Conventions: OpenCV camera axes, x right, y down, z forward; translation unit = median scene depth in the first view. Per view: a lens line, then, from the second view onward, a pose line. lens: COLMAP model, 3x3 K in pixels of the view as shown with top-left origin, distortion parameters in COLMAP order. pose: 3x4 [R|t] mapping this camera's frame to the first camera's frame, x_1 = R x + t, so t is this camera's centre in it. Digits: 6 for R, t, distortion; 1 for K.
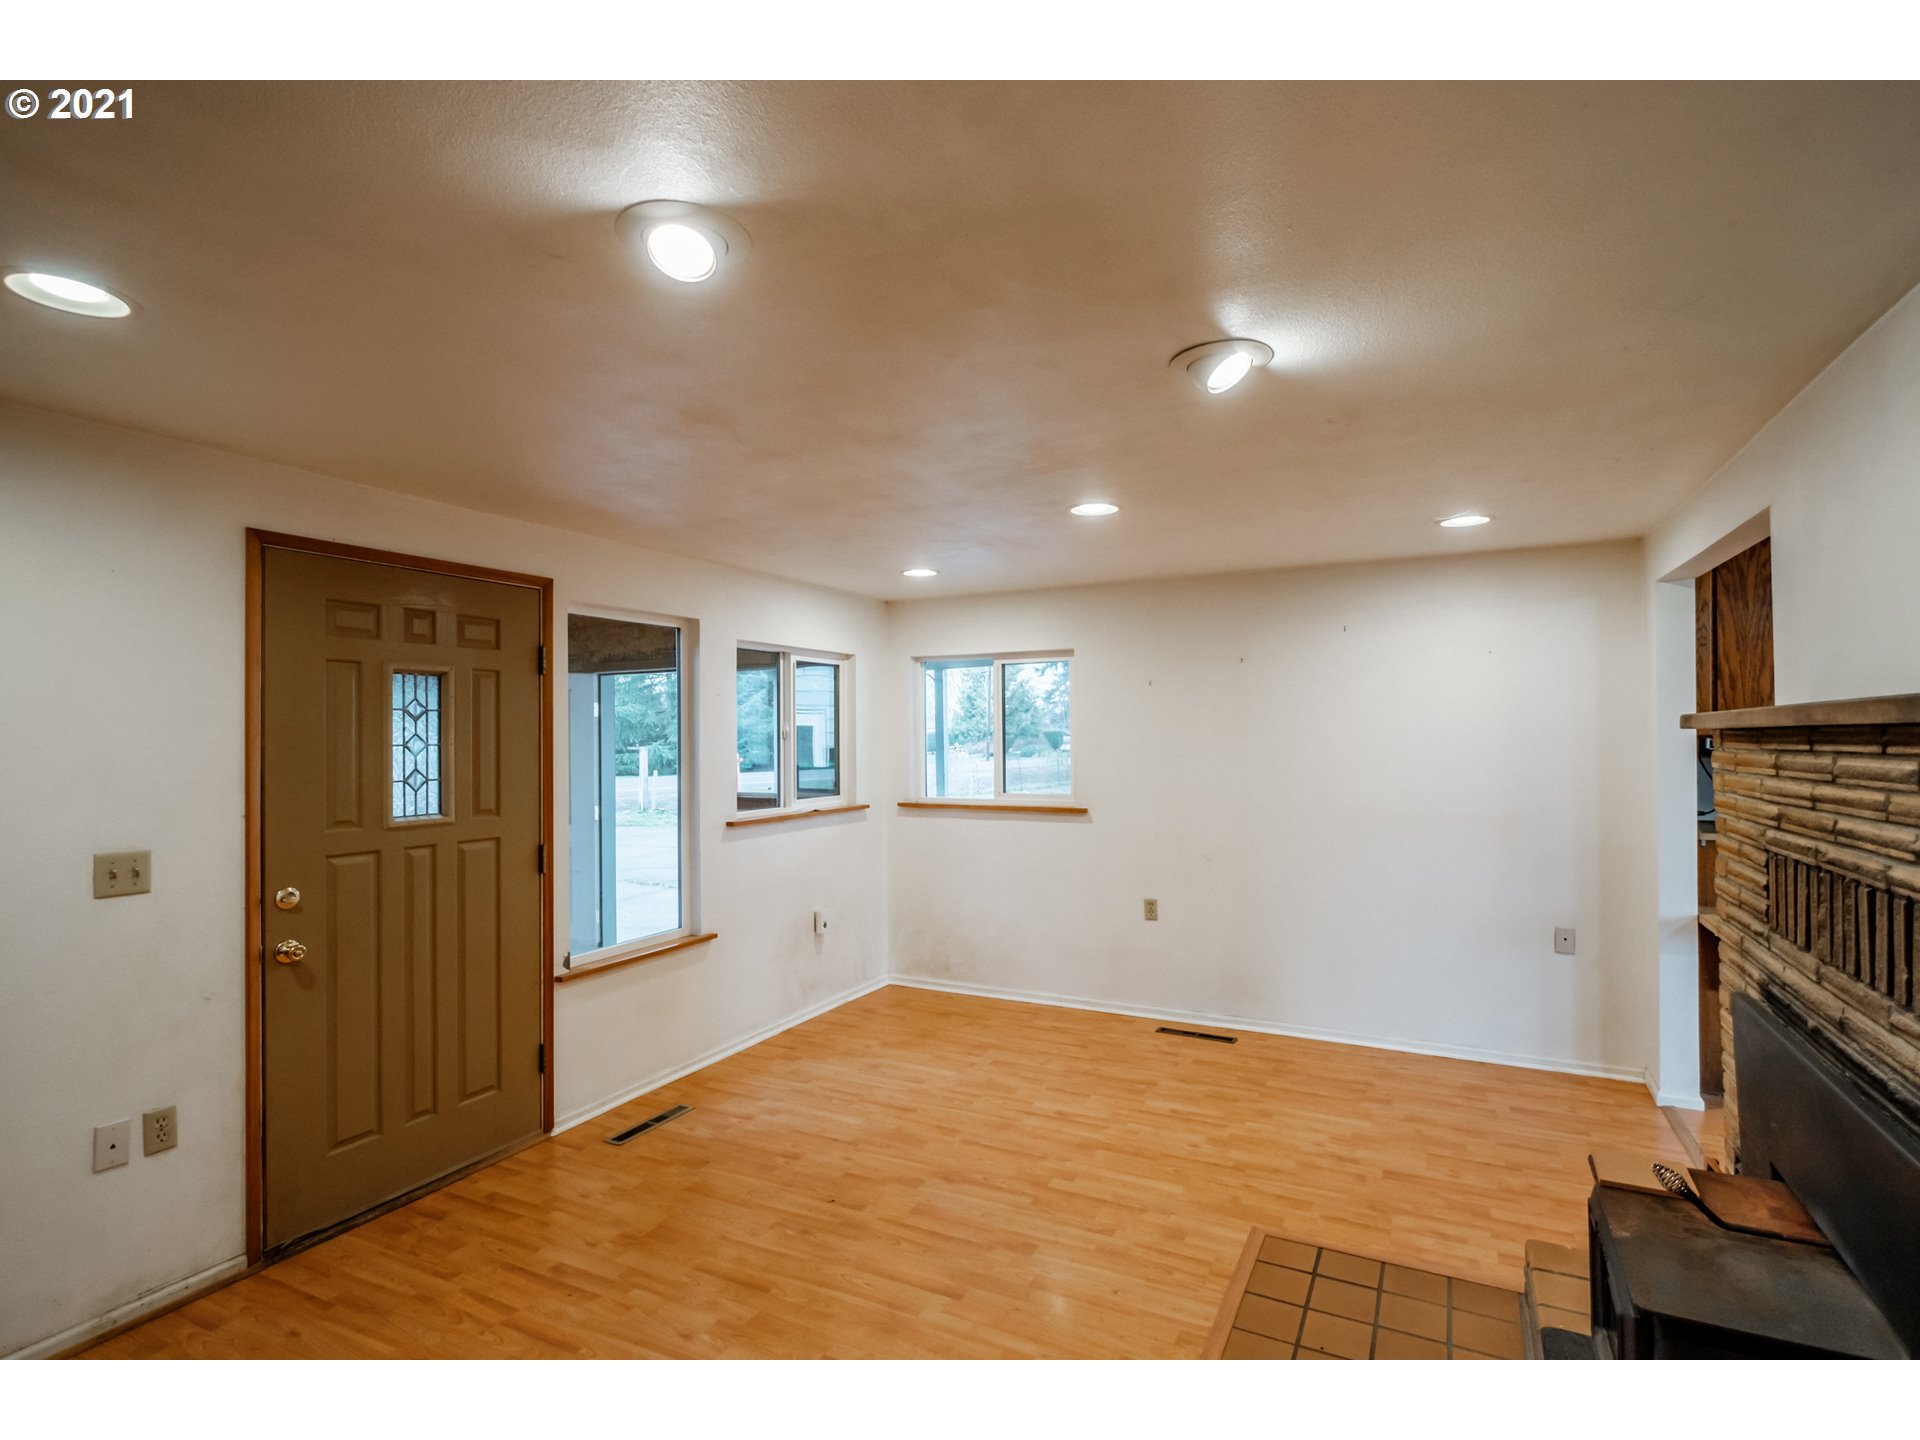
lens RADIAL K [[919.8, 0, 961.2], [0, 919.8, 734.6], [0, 0, 1]] dist [0.002515, 0.000087]
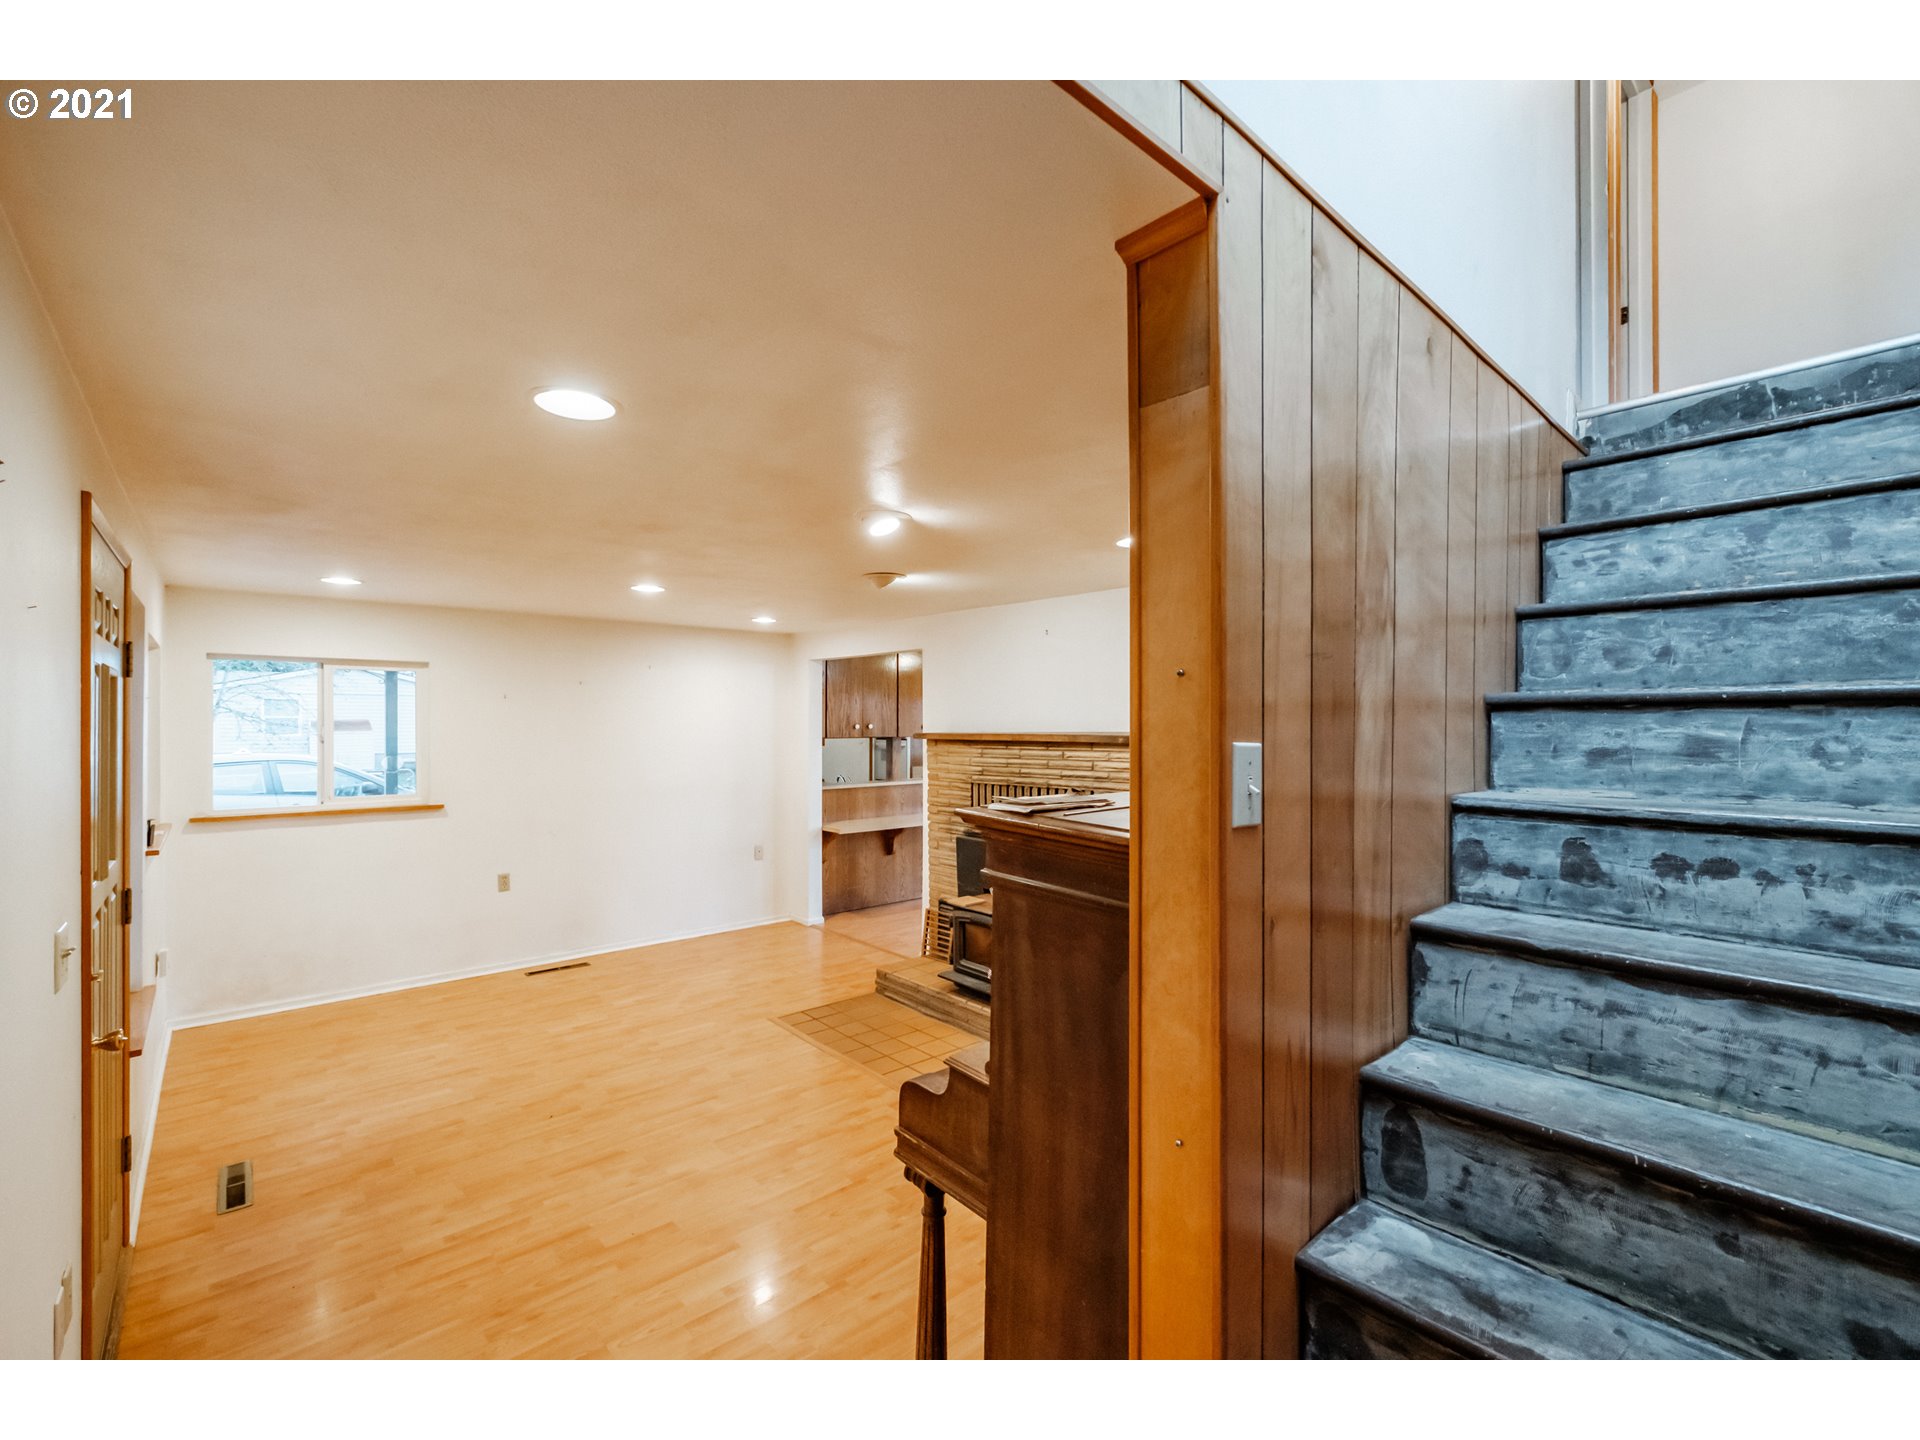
lens RADIAL K [[819.2, 0, 960.4], [0, 819.2, 724.1], [0, 0, 1]] dist [0.001044, 0.000031]
pose [[0.356229, 0.012089, 0.934321, -0.746373], [-0.006726, 0.999924, -0.010373, -0.015805], [-0.934375, -0.002589, 0.356283, 0.061293]]
